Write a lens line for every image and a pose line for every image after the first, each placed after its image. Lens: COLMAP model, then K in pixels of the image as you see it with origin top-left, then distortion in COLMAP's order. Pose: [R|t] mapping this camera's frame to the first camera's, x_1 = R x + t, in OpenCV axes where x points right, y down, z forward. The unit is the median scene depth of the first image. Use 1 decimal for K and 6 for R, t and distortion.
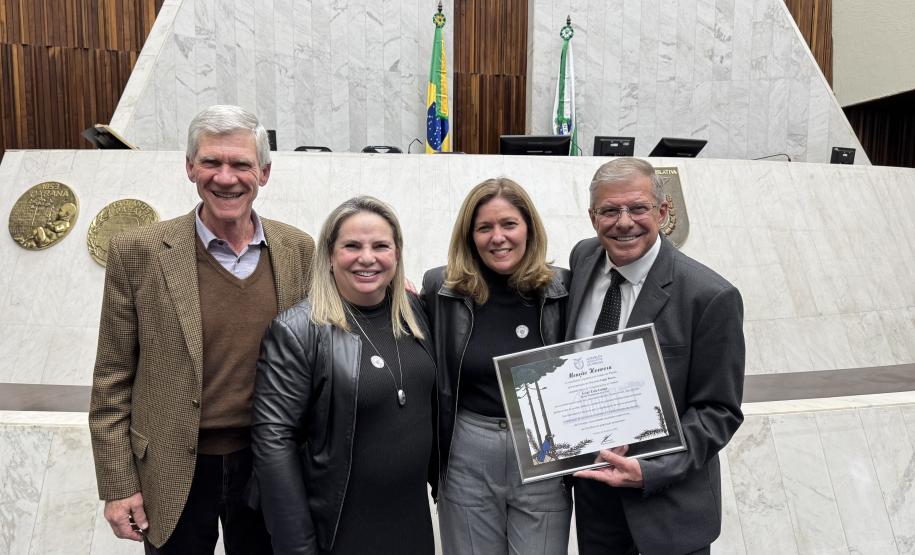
lens RADIAL K [[700.7, 0, 459.0], [0, 700.7, 280.5], [0, 0, 1]] dist [0.110074, -0.214108]
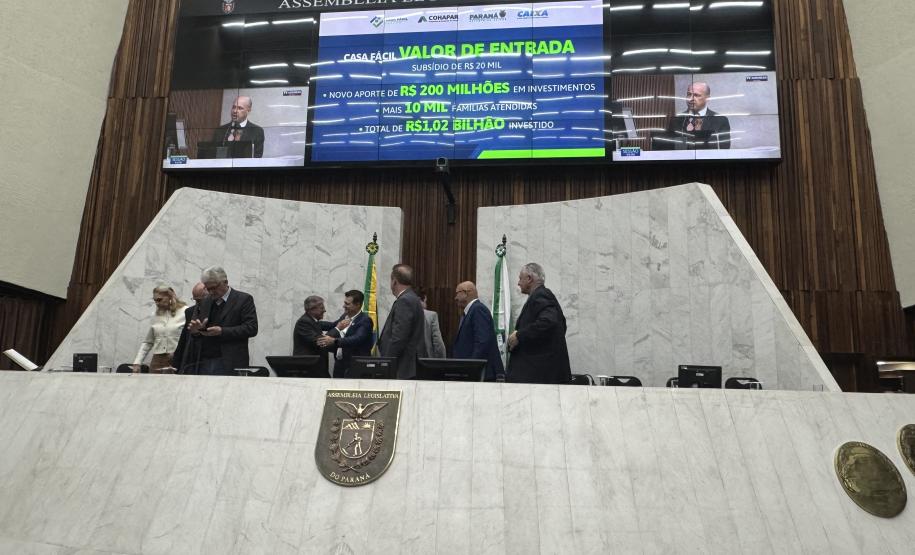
lens RADIAL K [[646.9, 0, 453.9], [0, 646.9, 280.2], [0, 0, 1]] dist [-0.003770, 0.003703]
pose [[0.923140, -0.046155, -0.381684, 0.476057], [-0.062014, 0.961892, -0.266303, -0.051347], [0.379430, 0.269505, 0.885099, 0.149804]]
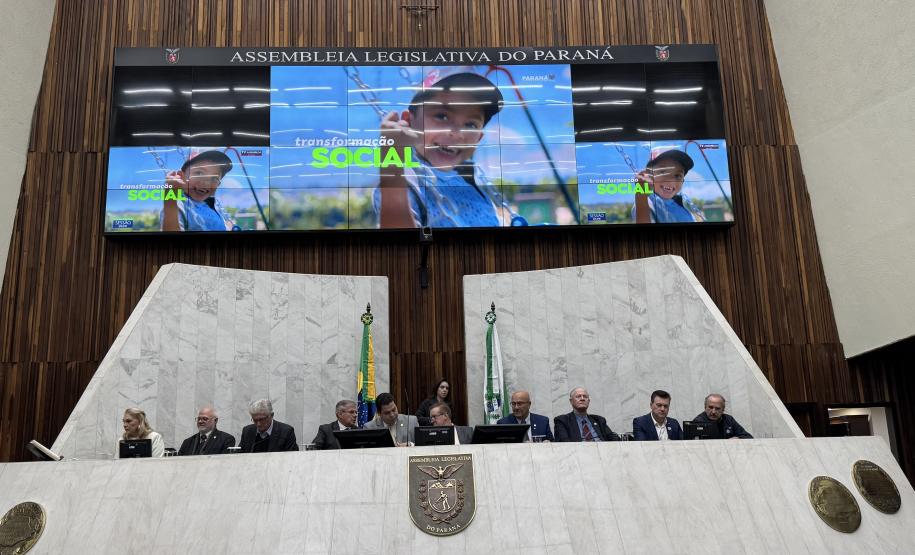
lens RADIAL K [[811.4, 0, 455.9], [0, 811.4, 275.6], [0, 0, 1]] dist [0.177249, -0.364504]
pose [[0.973812, -0.085855, -0.210522, 0.391195], [0.013426, 0.946058, -0.323719, -0.003948], [0.226959, 0.312415, 0.922435, -0.204082]]
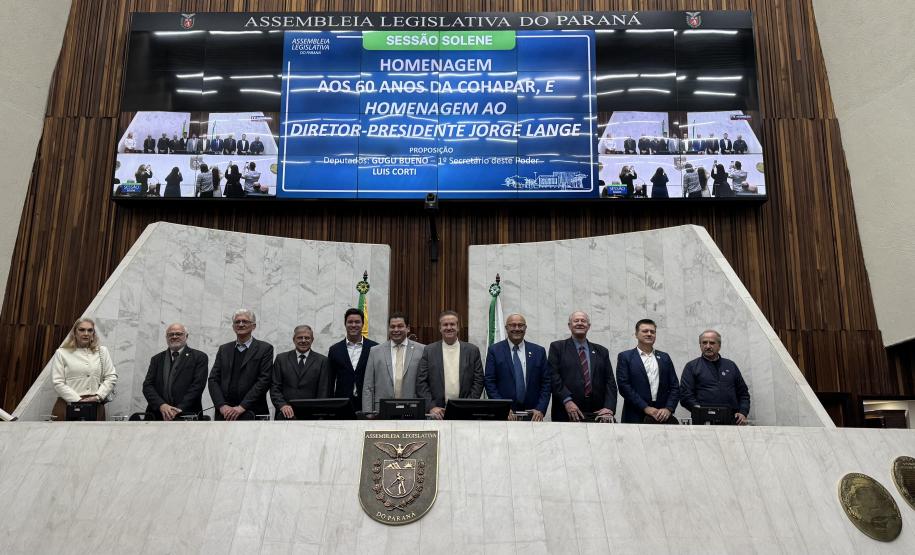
lens RADIAL K [[737.3, 0, 460.2], [0, 737.3, 283.2], [0, 0, 1]] dist [0.139820, -0.246896]
pose [[0.958407, -0.059619, -0.279109, 0.426718], [-0.031655, 0.949700, -0.311558, -0.023562], [0.283645, 0.307435, 0.908311, 0.008829]]
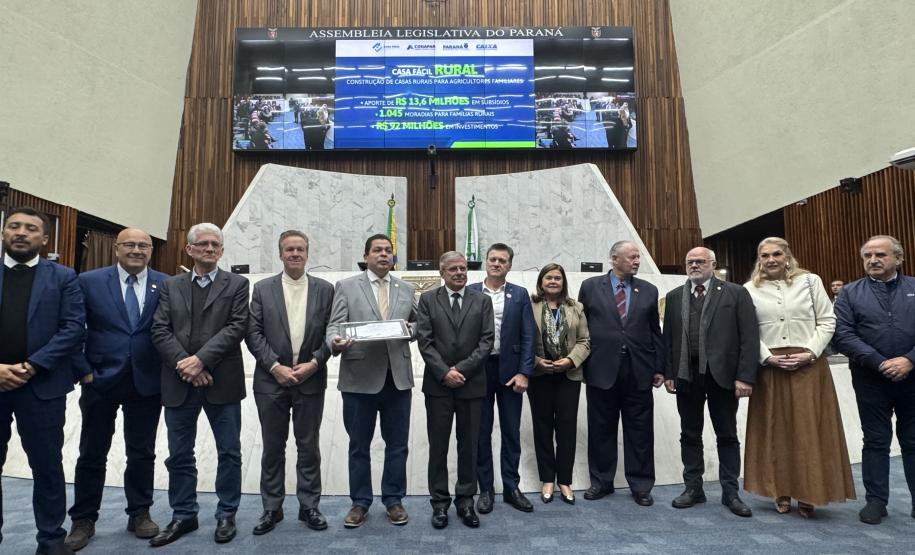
lens RADIAL K [[511.9, 0, 455.2], [0, 511.9, 280.0], [0, 0, 1]] dist [-0.000628, 0.000954]
pose [[0.963221, -0.033228, -0.266646, 0.460480], [-0.018106, 0.982044, -0.187783, 0.063330], [0.268098, 0.185705, 0.945324, -0.143709]]
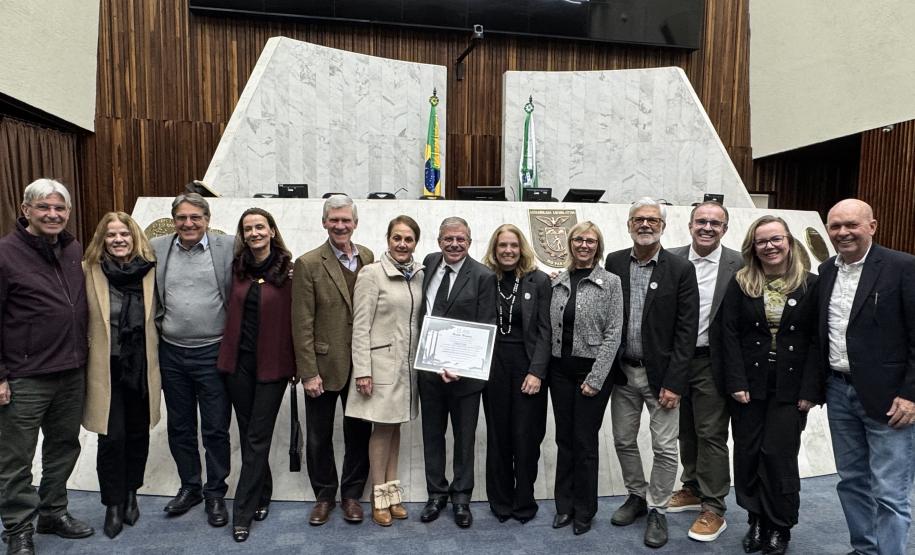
lens RADIAL K [[604.1, 0, 454.8], [0, 604.1, 282.4], [0, 0, 1]] dist [-0.003412, 0.002595]
pose [[0.997588, 0.012248, -0.068319, 0.097722], [-0.013448, 0.999763, -0.017140, 0.011168], [0.068093, 0.018018, 0.997516, -0.178770]]
